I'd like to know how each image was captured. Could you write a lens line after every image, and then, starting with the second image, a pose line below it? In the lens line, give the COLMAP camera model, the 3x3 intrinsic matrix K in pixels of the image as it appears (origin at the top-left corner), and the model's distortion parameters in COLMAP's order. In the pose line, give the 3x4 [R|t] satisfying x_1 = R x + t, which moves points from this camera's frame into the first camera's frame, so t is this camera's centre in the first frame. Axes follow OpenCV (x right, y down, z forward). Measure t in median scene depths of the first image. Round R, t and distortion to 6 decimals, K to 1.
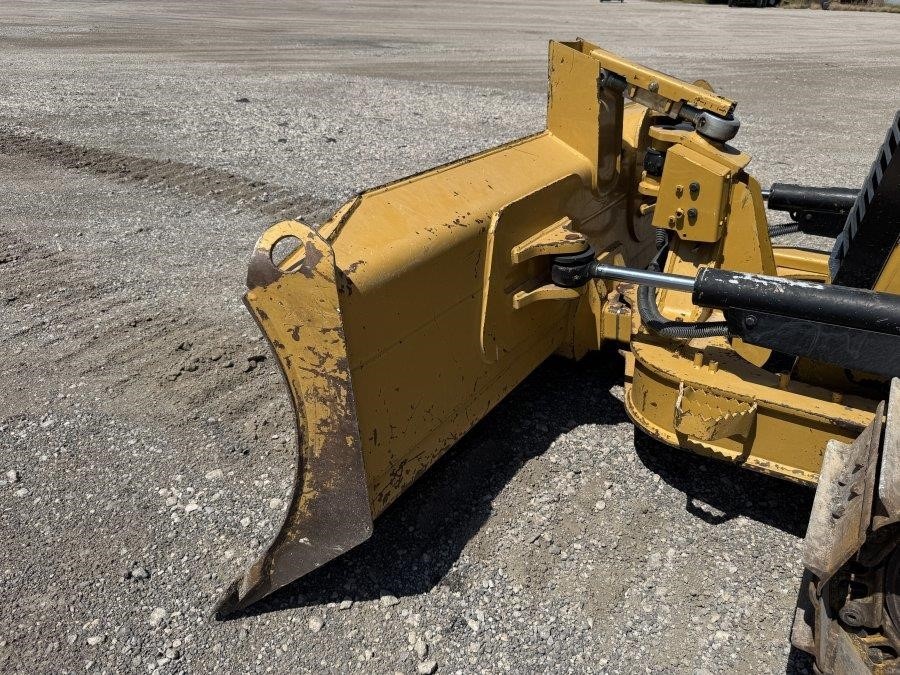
lens RADIAL K [[642.8, 0, 441.1], [0, 642.8, 331.9], [0, 0, 1]] dist [0.002180, -0.001794]
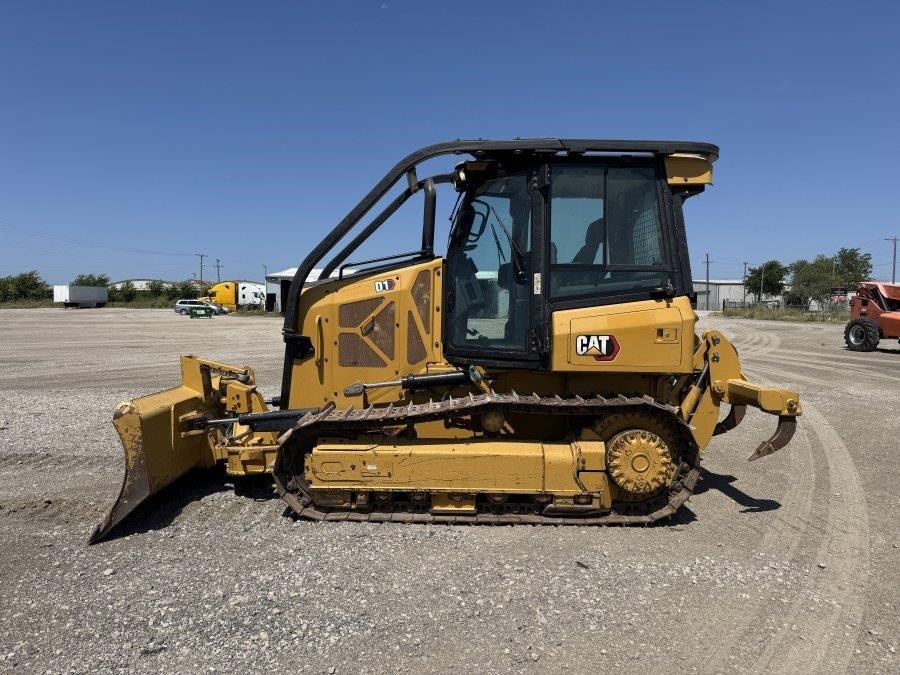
lens RADIAL K [[631.2, 0, 442.4], [0, 631.2, 336.8], [0, 0, 1]] dist [0.096176, -0.147885]
pose [[0.829115, -0.045854, 0.557195, -0.483596], [0.278157, 0.898358, -0.339973, 0.832353], [-0.484971, 0.436864, 0.757597, -1.920087]]
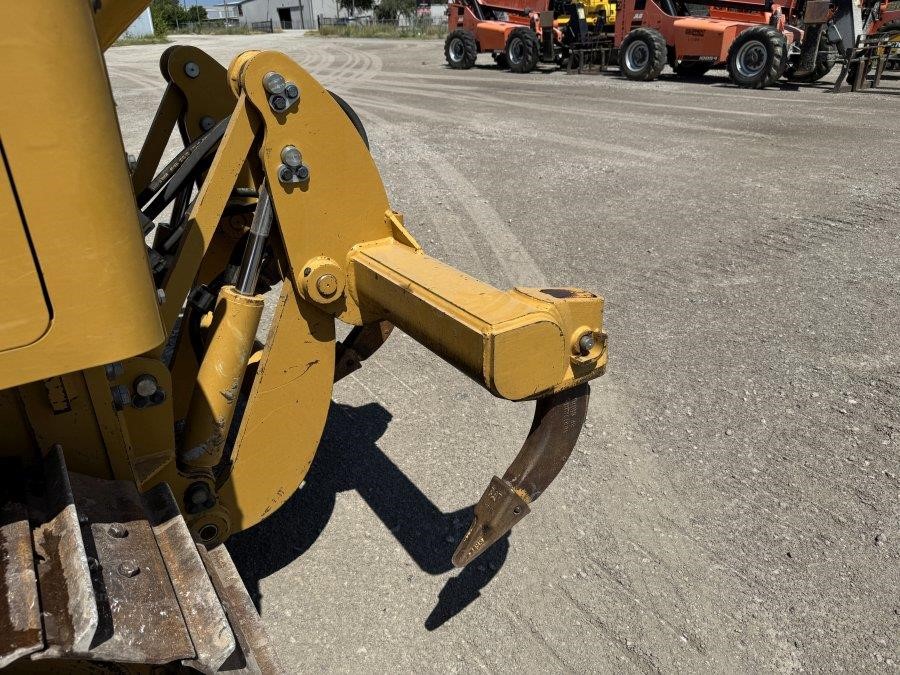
lens RADIAL K [[637.2, 0, 450.0], [0, 637.2, 337.5], [0, 0, 1]] dist [0.026545, -0.035069]
pose [[0.372273, -0.438573, 0.817965, 1.566564], [0.470261, 0.848940, 0.241155, 0.339890], [-0.800167, 0.294882, 0.522282, -0.734297]]
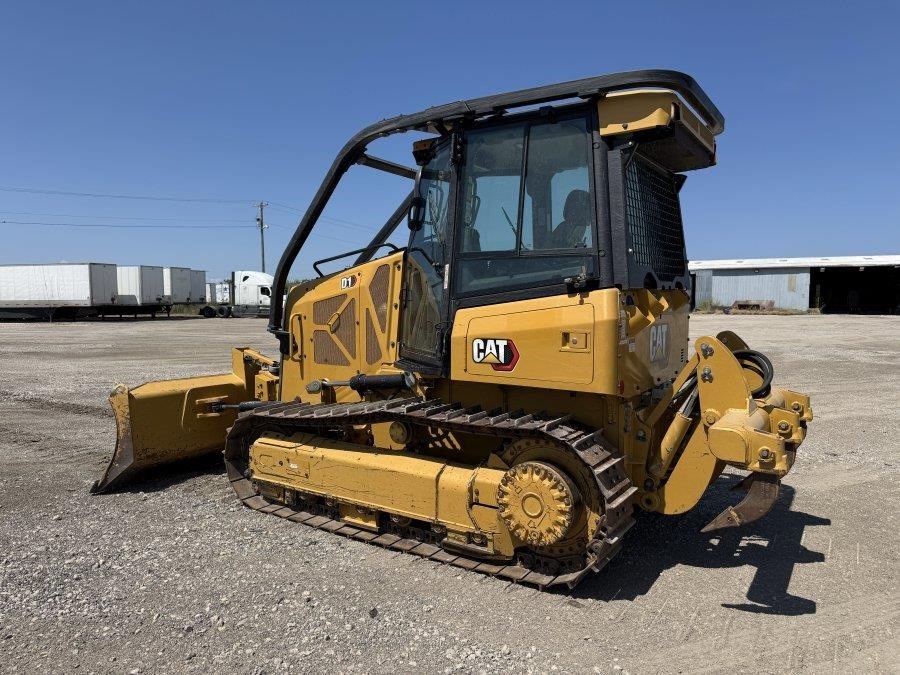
lens RADIAL K [[631.2, 0, 442.4], [0, 631.2, 336.8], [0, 0, 1]] dist [0.096176, -0.147885]
pose [[0.999622, -0.026285, 0.008004, 1.321769], [0.027196, 0.904972, -0.424602, 0.994562], [0.003917, 0.424659, 0.905345, -2.153242]]
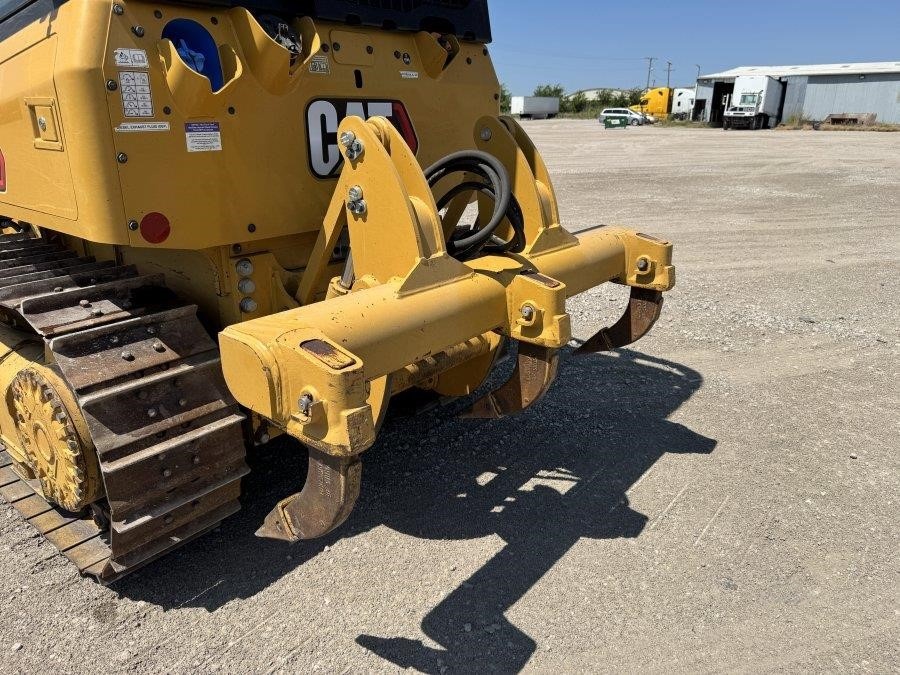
lens RADIAL K [[642.8, 0, 441.1], [0, 642.8, 331.9], [0, 0, 1]] dist [0.002180, -0.001794]
pose [[0.995064, 0.006594, -0.099015, 2.387544], [-0.023526, 0.985020, -0.170828, 0.617916], [0.096405, 0.172314, 0.980313, -1.164810]]
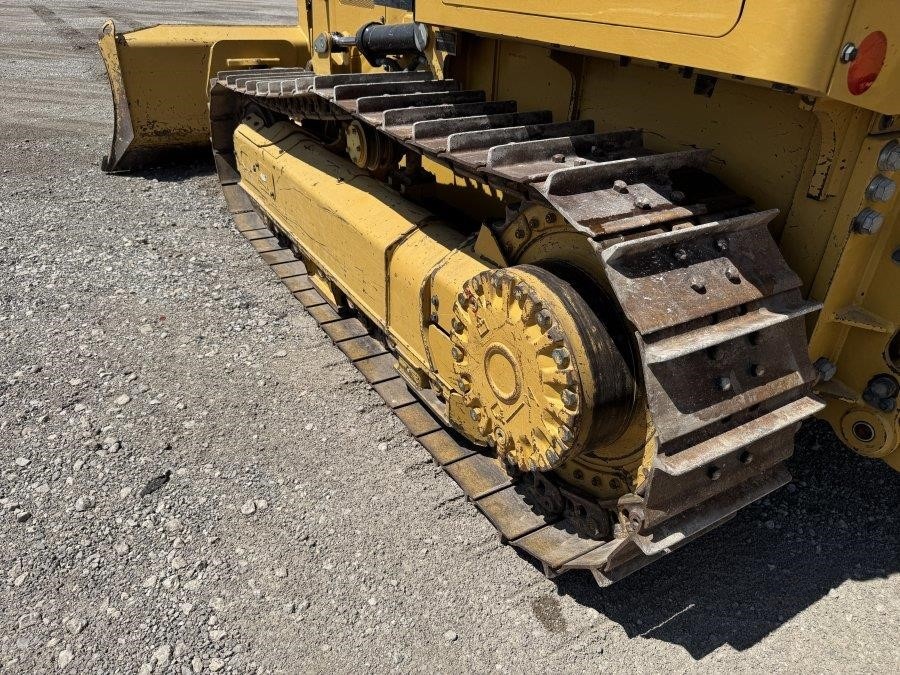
lens RADIAL K [[631.2, 0, 442.4], [0, 631.2, 336.8], [0, 0, 1]] dist [0.096176, -0.147885]
pose [[0.903710, 0.217283, -0.368912, 1.818610], [-0.216607, 0.975275, 0.043807, 0.569894], [0.369310, 0.040320, 0.928431, -0.876505]]
